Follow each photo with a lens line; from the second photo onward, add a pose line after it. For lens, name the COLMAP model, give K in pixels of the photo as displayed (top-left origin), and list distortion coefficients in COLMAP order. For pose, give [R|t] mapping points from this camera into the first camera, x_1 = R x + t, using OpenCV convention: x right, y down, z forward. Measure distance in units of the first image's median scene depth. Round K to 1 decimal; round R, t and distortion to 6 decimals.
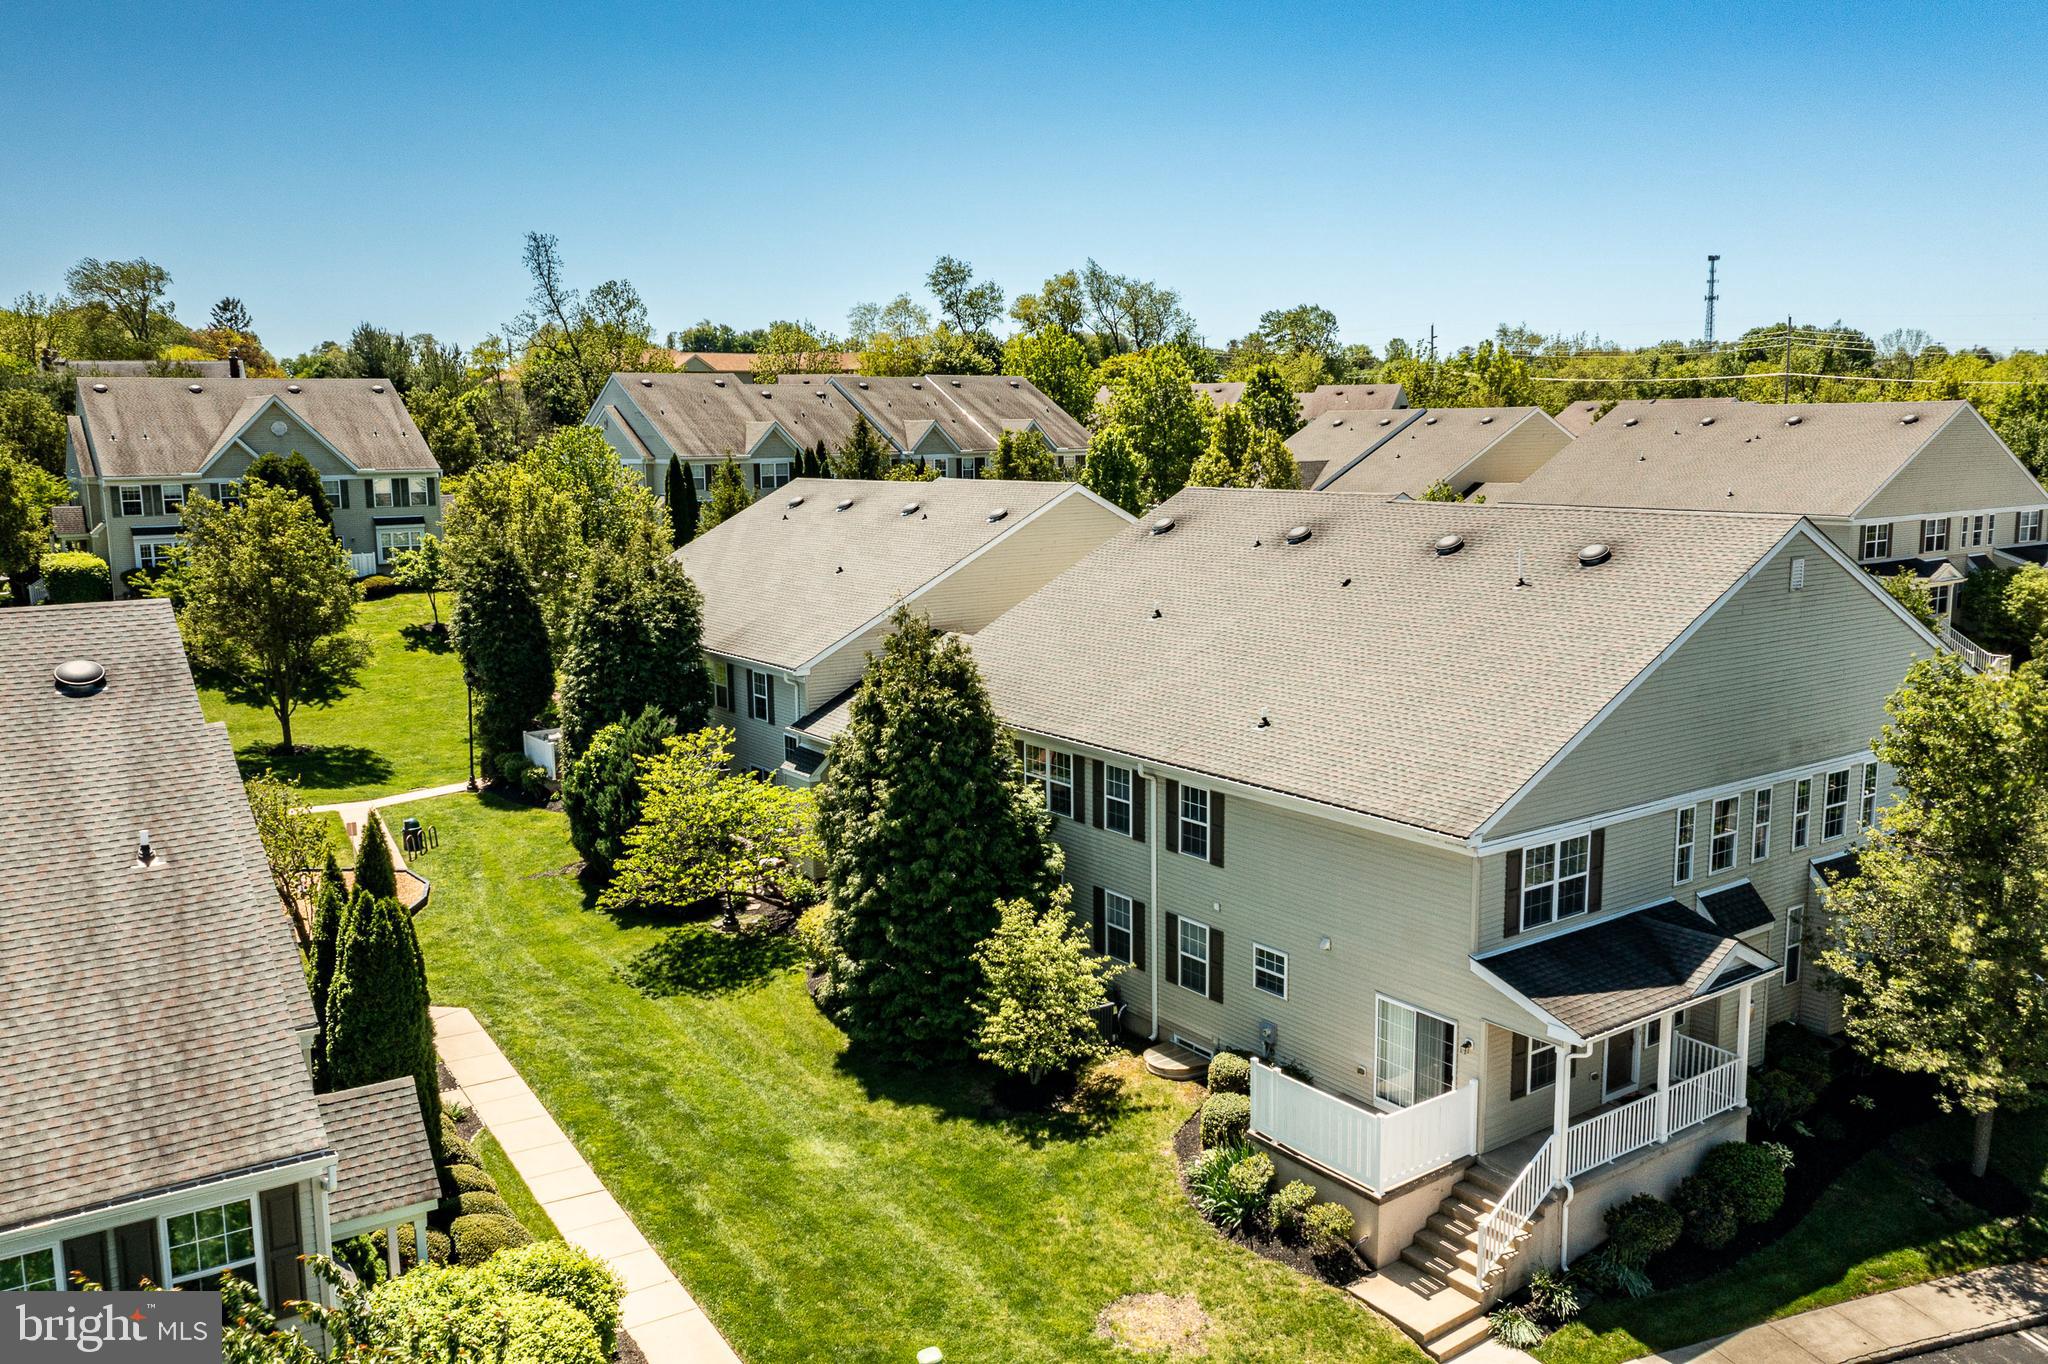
lens RADIAL K [[1582.8, 0, 1026.1], [0, 1582.8, 676.8], [0, 0, 1]] dist [0.000540, -0.001713]
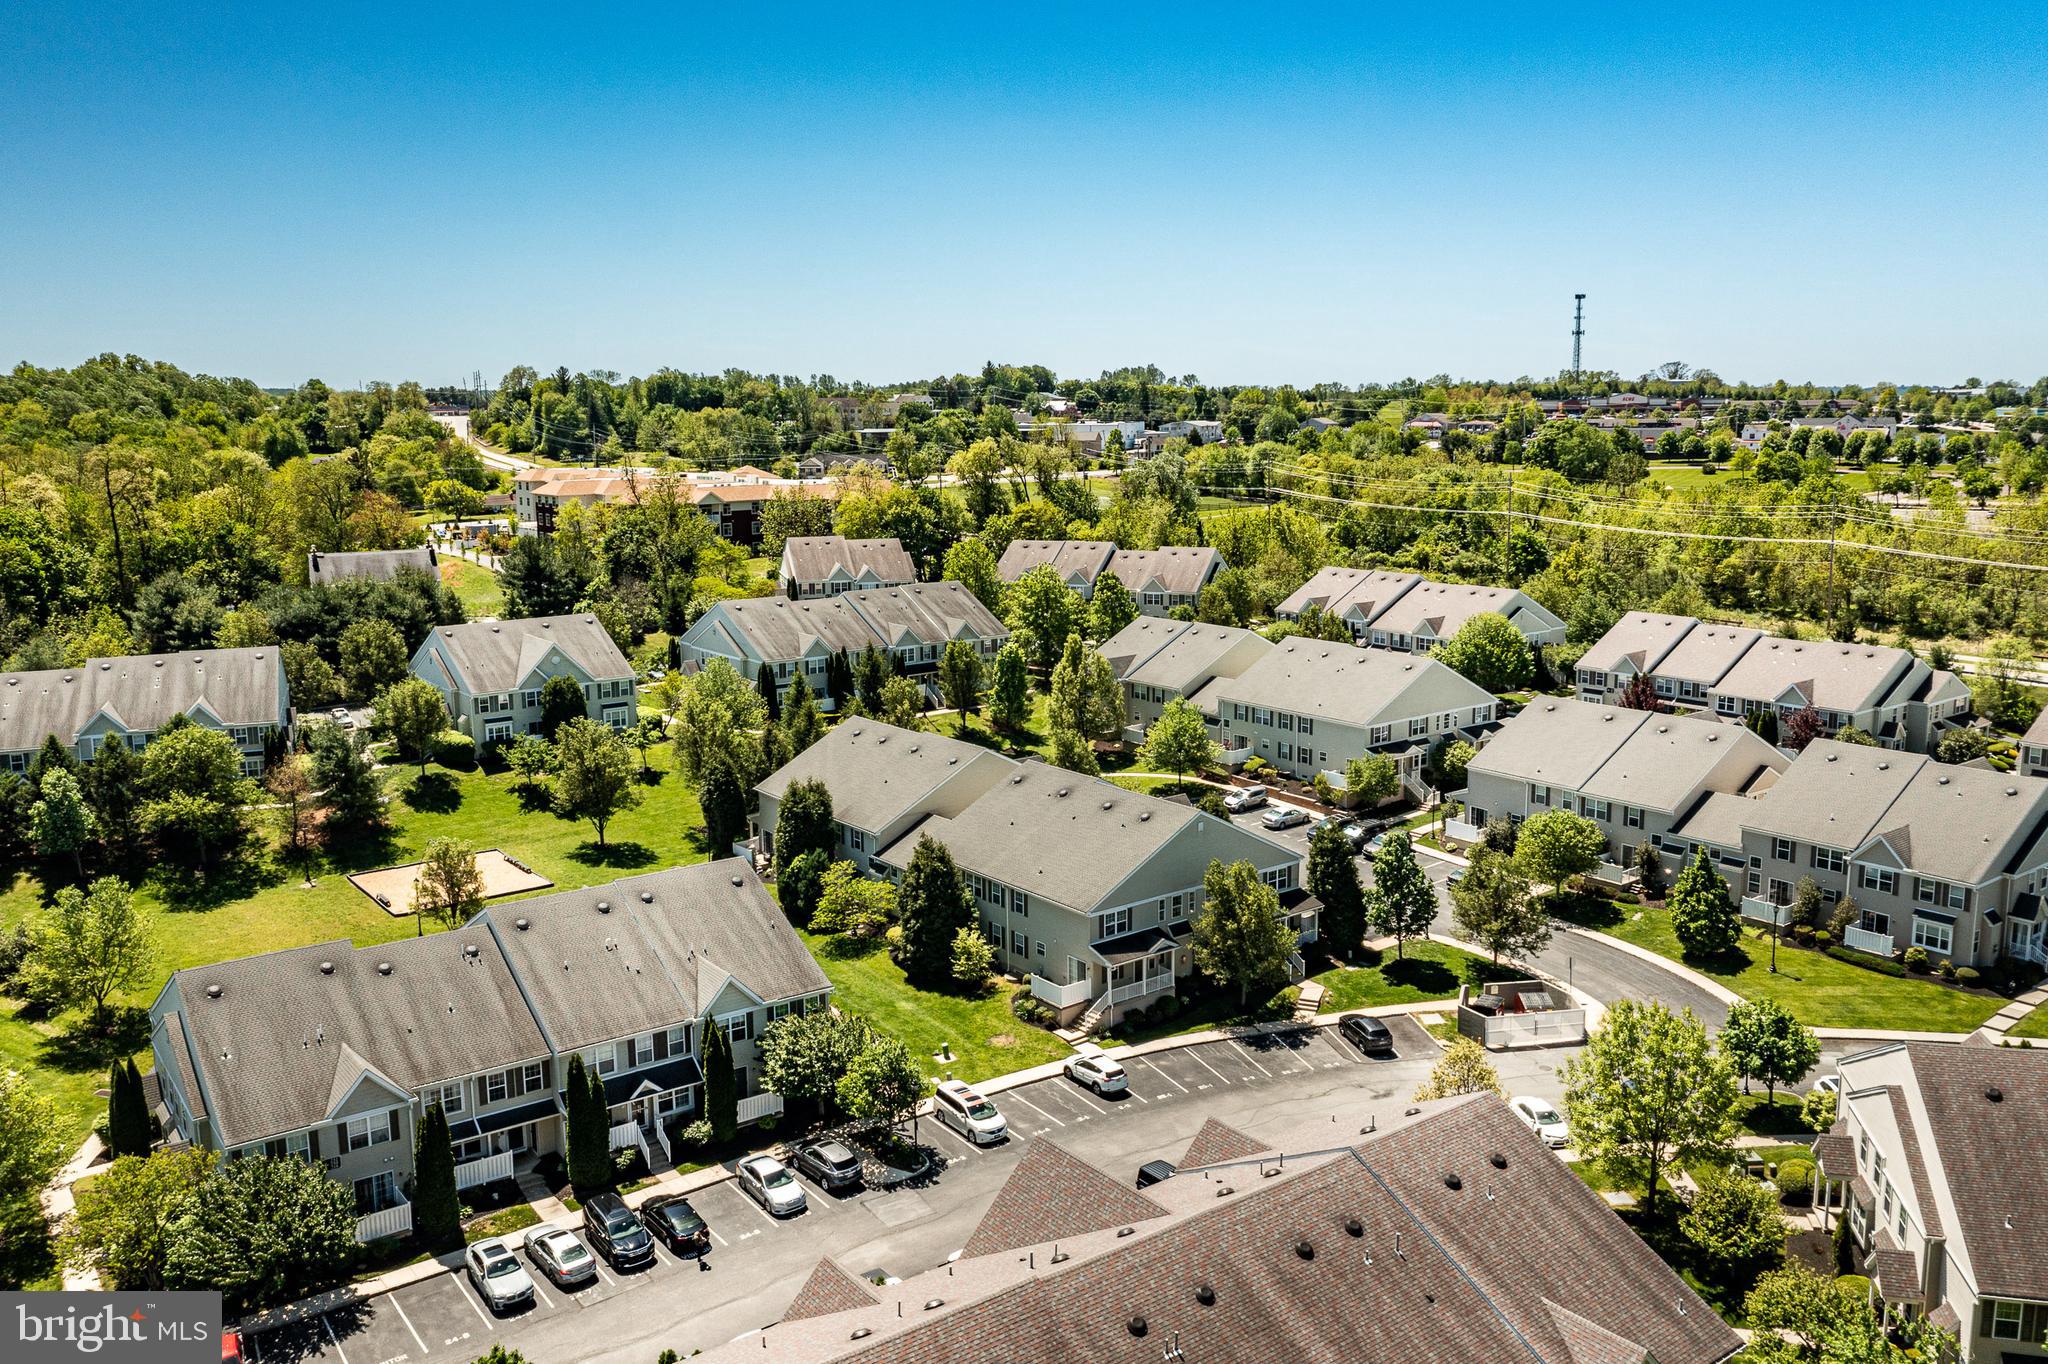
lens RADIAL K [[1582.8, 0, 1024.2], [0, 1582.8, 684.6], [0, 0, 1]] dist [0.000540, -0.001713]
pose [[0.999050, -0.004686, 0.043320, -0.019854], [0.003899, 0.999826, 0.018231, -0.400067], [-0.043398, -0.018045, 0.998895, -2.149572]]
